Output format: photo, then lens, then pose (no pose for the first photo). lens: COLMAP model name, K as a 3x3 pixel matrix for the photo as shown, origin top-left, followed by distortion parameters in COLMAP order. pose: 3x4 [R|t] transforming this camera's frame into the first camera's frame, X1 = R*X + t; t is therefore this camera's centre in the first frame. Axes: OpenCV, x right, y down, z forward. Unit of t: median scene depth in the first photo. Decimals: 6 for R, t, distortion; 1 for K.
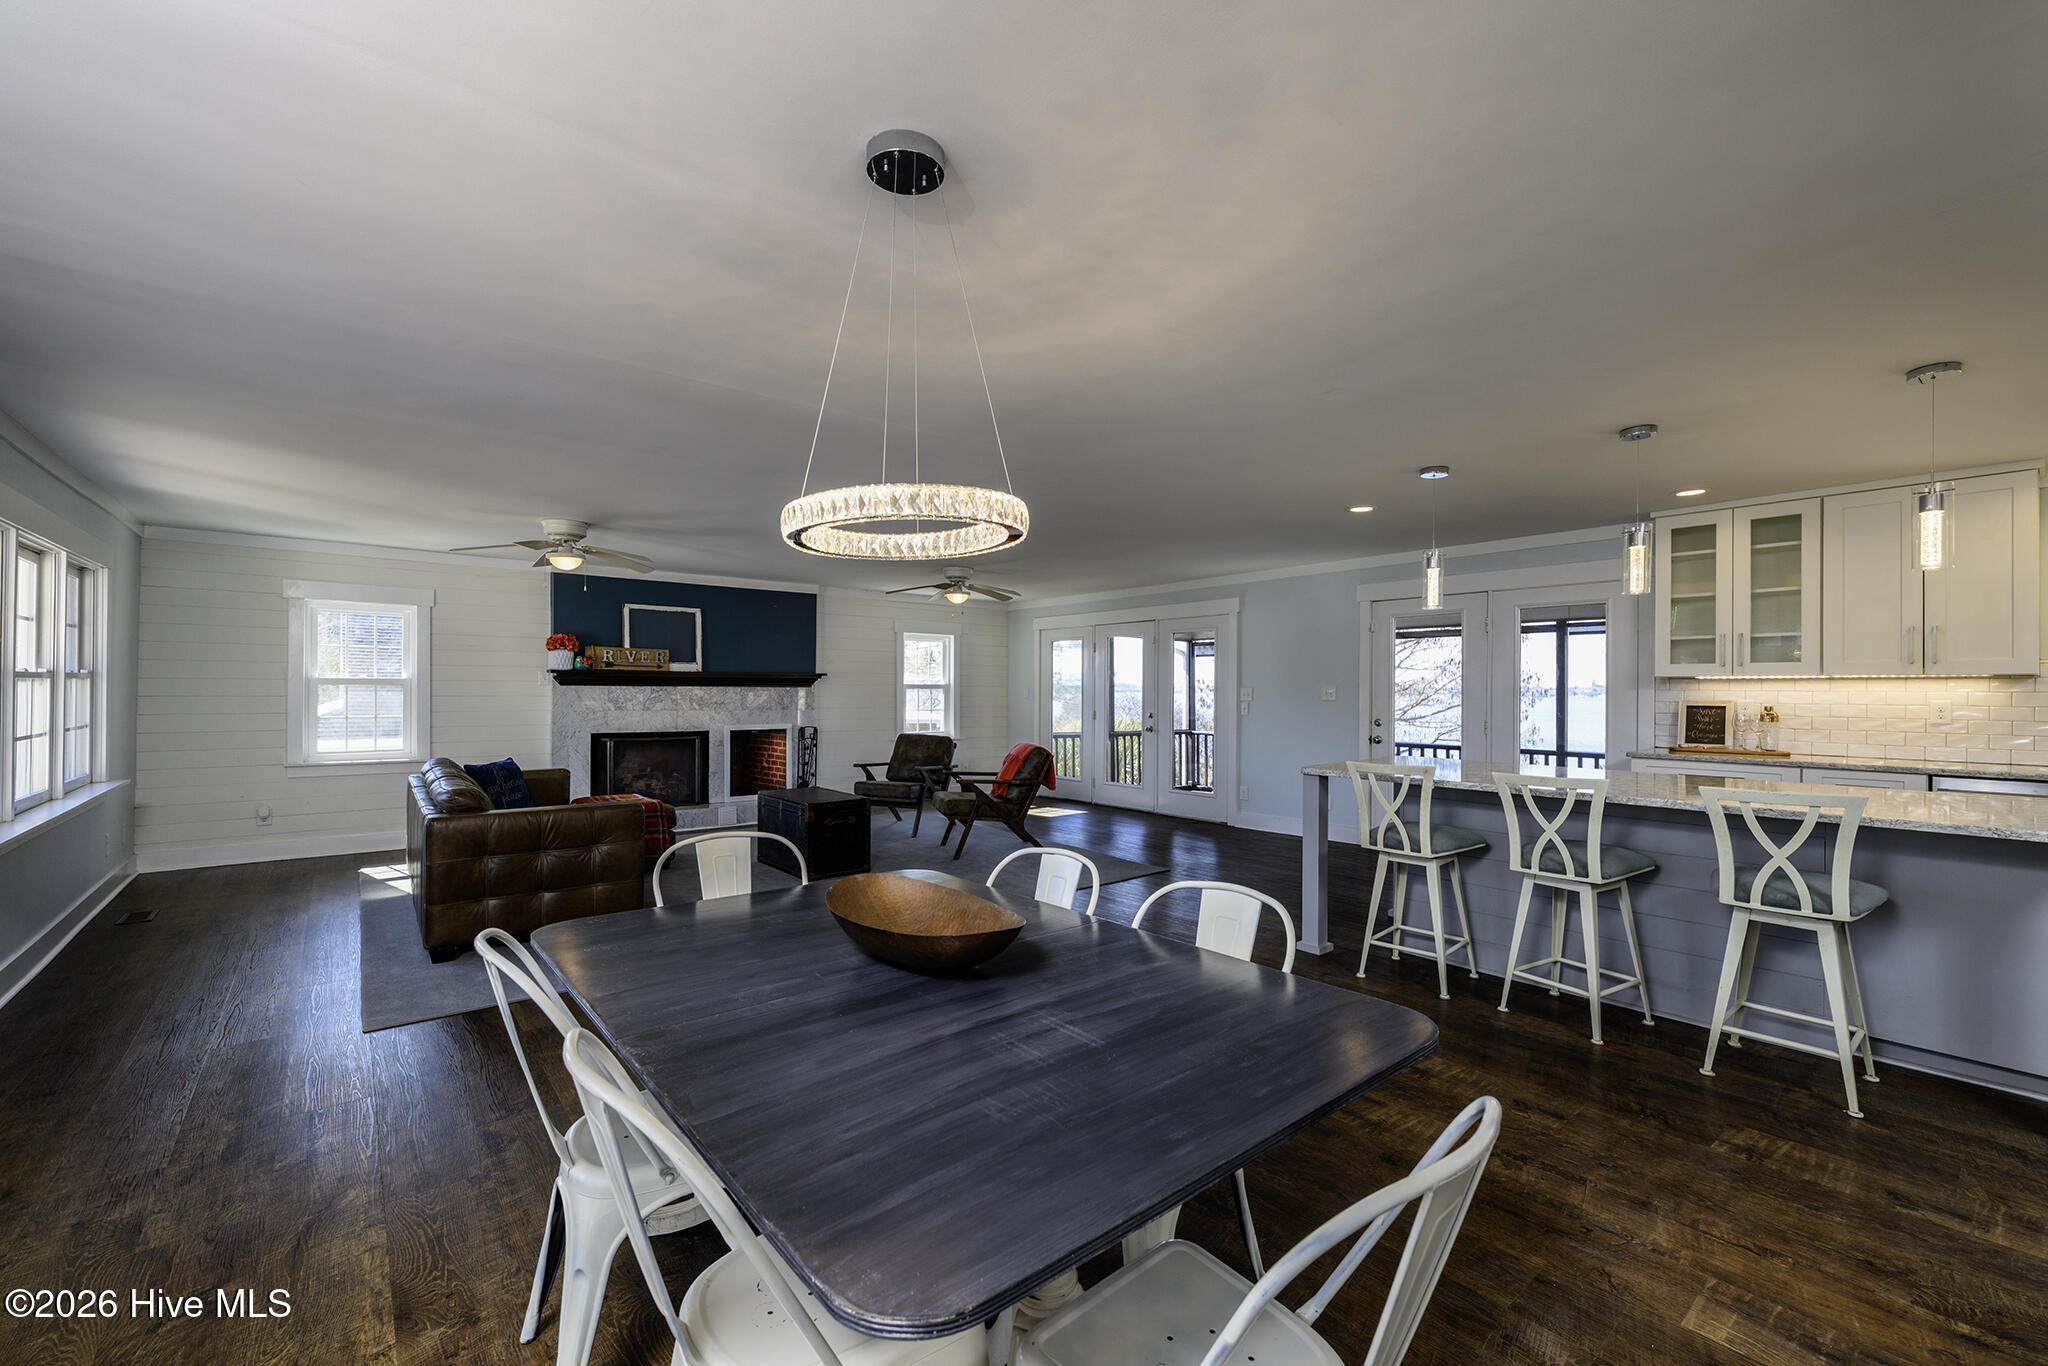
lens RADIAL K [[827.1, 0, 1033.4], [0, 827.1, 684.8], [0, 0, 1]] dist [0.002859, 0.000878]
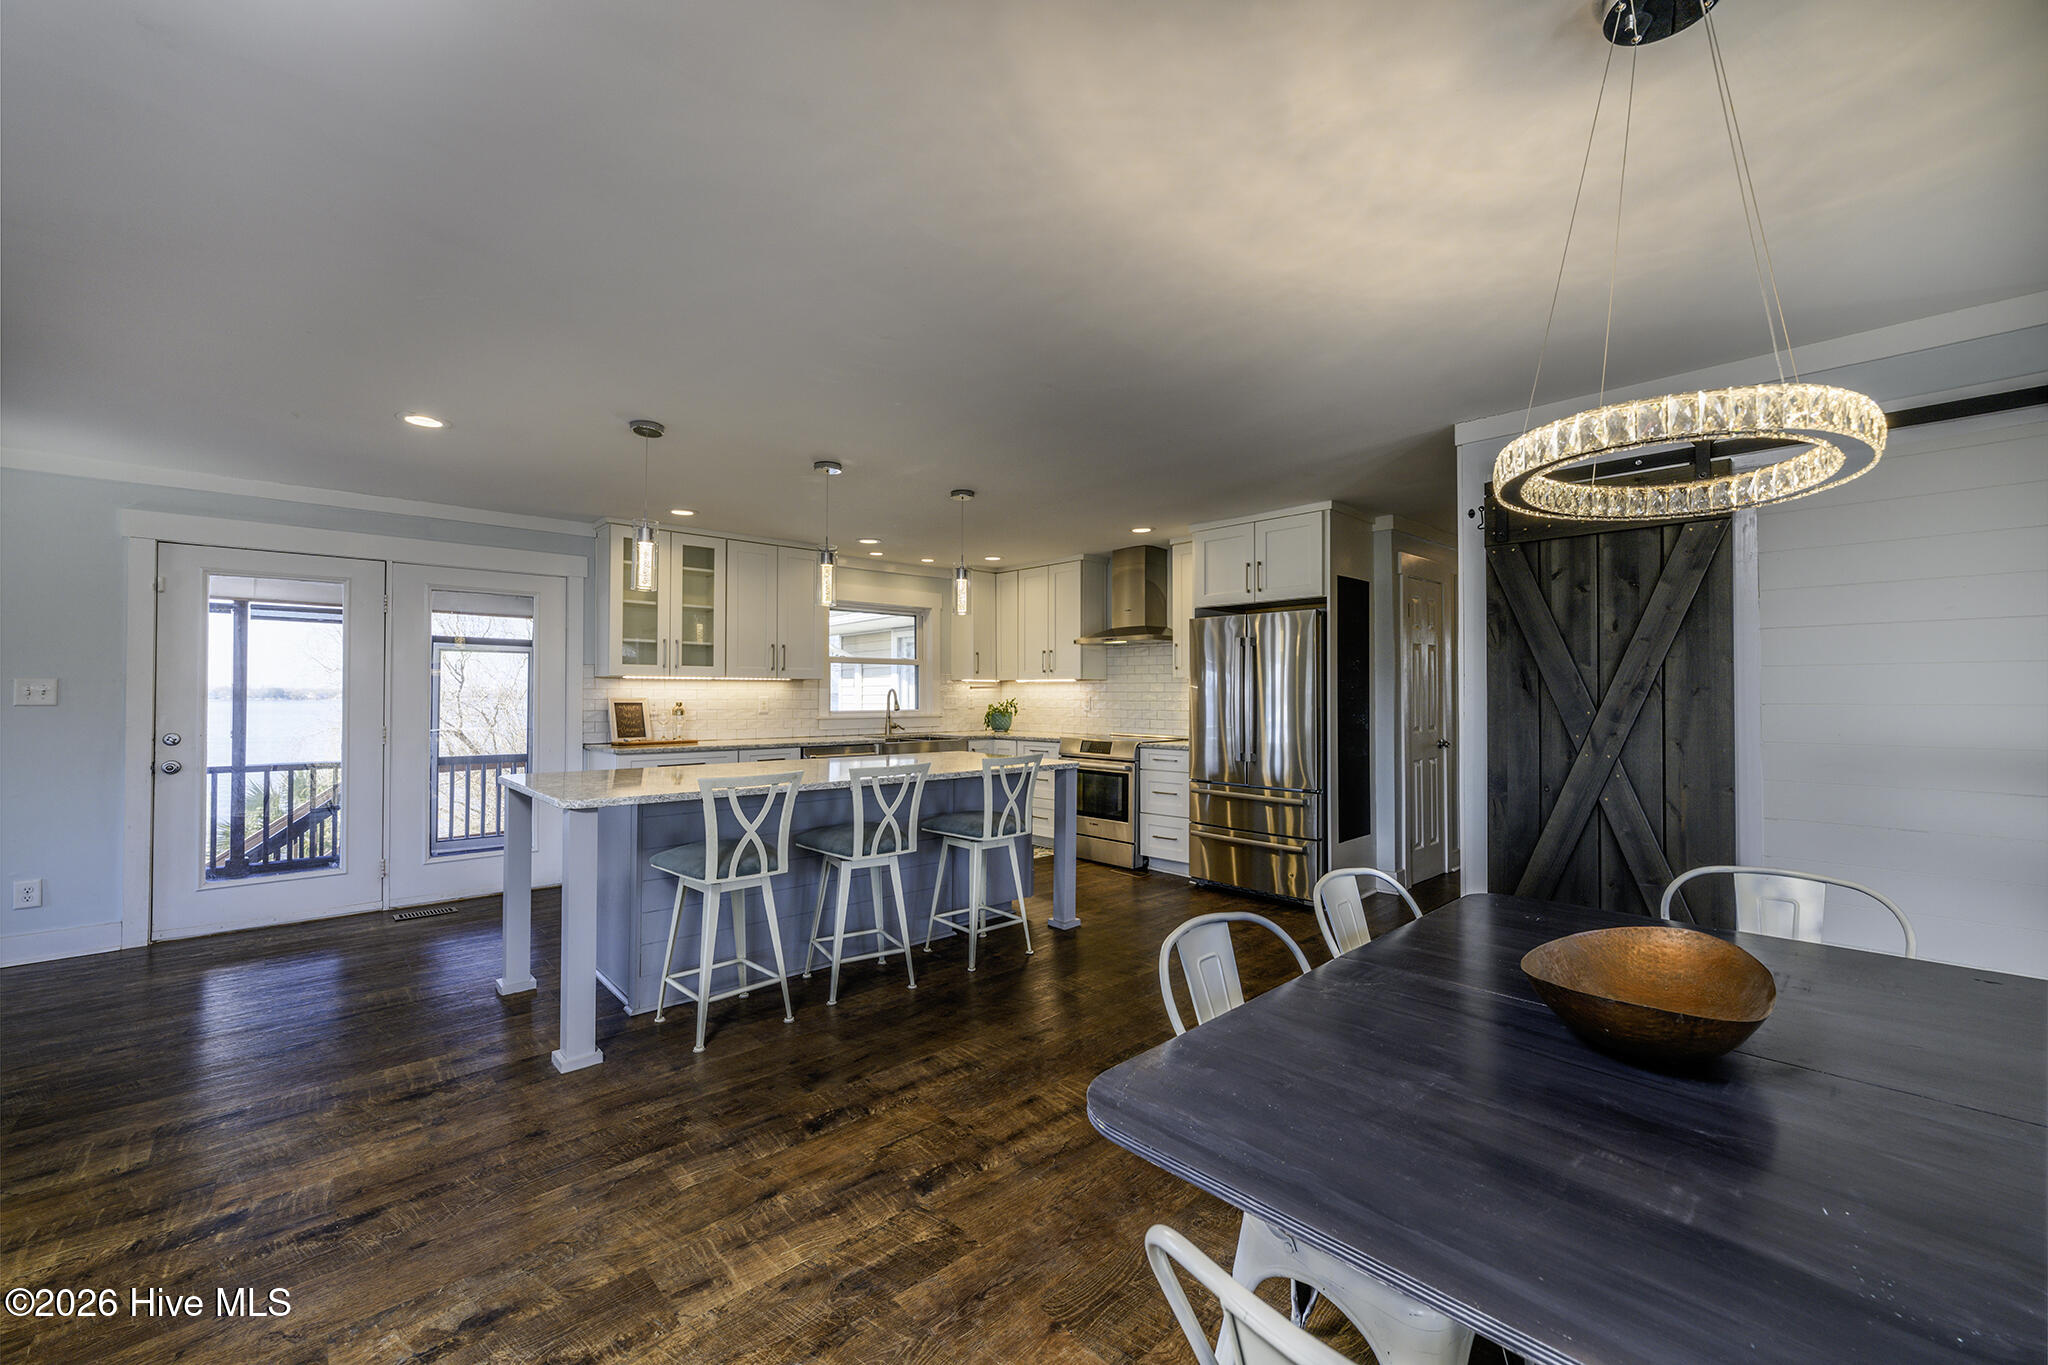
lens RADIAL K [[827.1, 0, 1023.3], [0, 827.1, 686.2], [0, 0, 1]] dist [0.002859, 0.000878]
pose [[-0.025470, 0.002450, 0.999673, -0.324257], [-0.007623, 0.999967, -0.002645, 0.002098], [-0.999647, -0.007688, -0.025451, 0.552630]]
